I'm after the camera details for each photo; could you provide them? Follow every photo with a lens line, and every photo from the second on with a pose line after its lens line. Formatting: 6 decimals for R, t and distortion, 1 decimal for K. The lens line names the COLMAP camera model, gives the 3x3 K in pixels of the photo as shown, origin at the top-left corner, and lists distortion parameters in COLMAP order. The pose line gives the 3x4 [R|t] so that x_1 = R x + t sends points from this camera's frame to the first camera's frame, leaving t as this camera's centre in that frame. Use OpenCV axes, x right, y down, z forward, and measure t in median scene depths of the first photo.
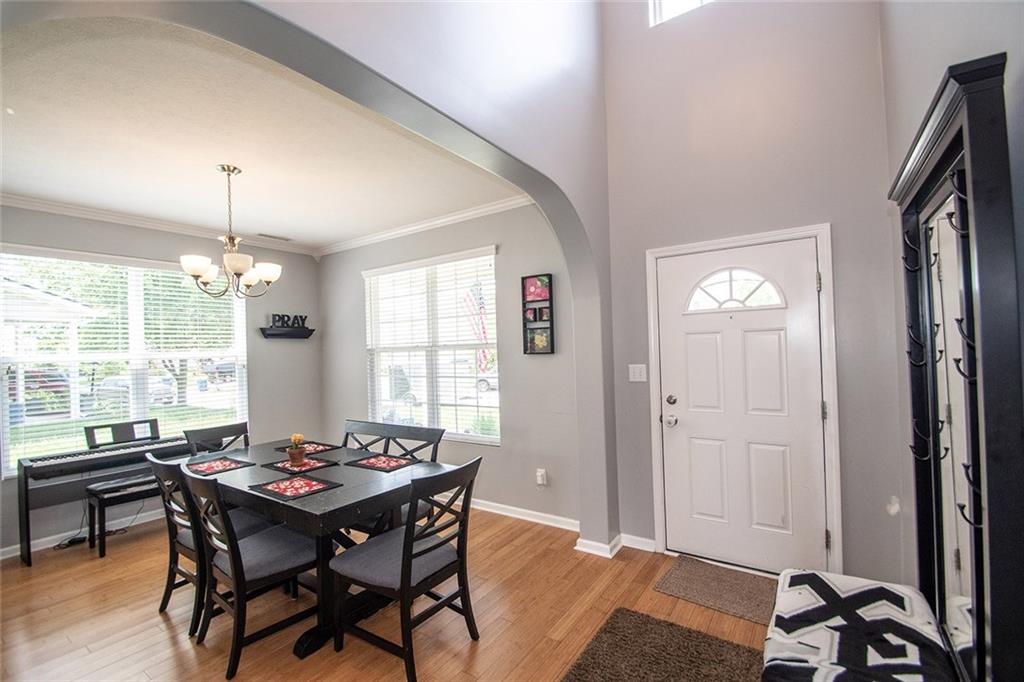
lens RADIAL K [[447.5, 0, 508.8], [0, 447.5, 341.4], [0, 0, 1]] dist [-0.011224, -0.006445]
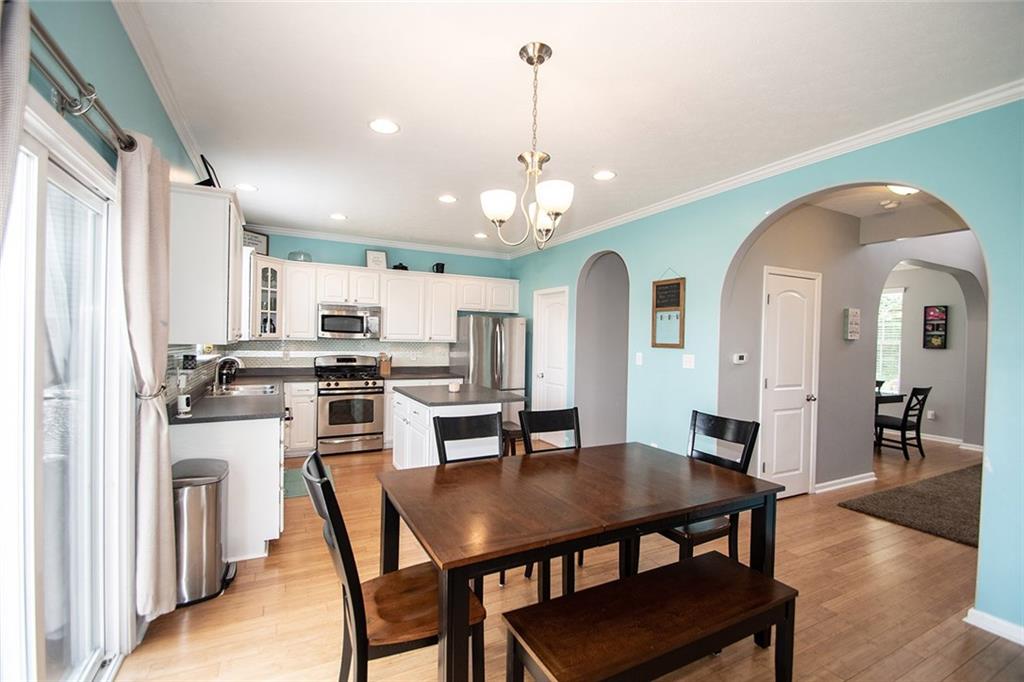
lens RADIAL K [[447.5, 0, 507.6], [0, 447.5, 346.2], [0, 0, 1]] dist [-0.011224, -0.006445]
pose [[0.876974, 0.064485, -0.476192, -0.655520], [-0.044490, 0.997594, 0.053159, -0.000063], [0.478474, -0.025434, 0.877733, -1.547047]]
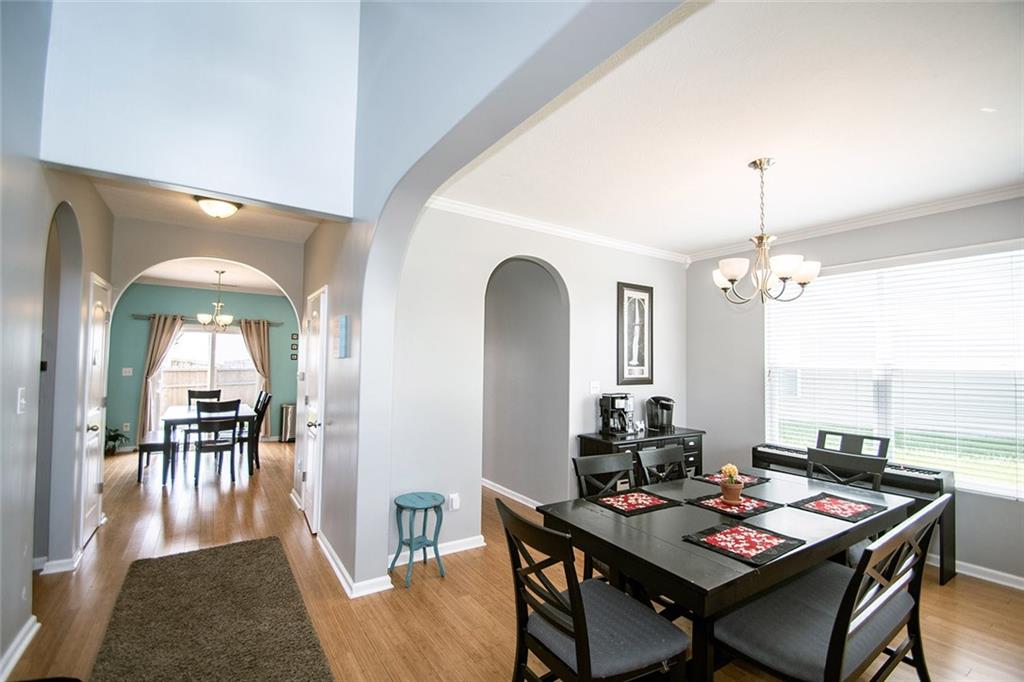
lens RADIAL K [[447.5, 0, 508.1], [0, 447.5, 341.9], [0, 0, 1]] dist [-0.011224, -0.006445]
pose [[-0.406150, -0.028440, -0.913364, 0.337336], [0.009789, 0.999323, -0.035469, 0.011968], [0.913754, -0.023347, -0.405597, 0.765714]]
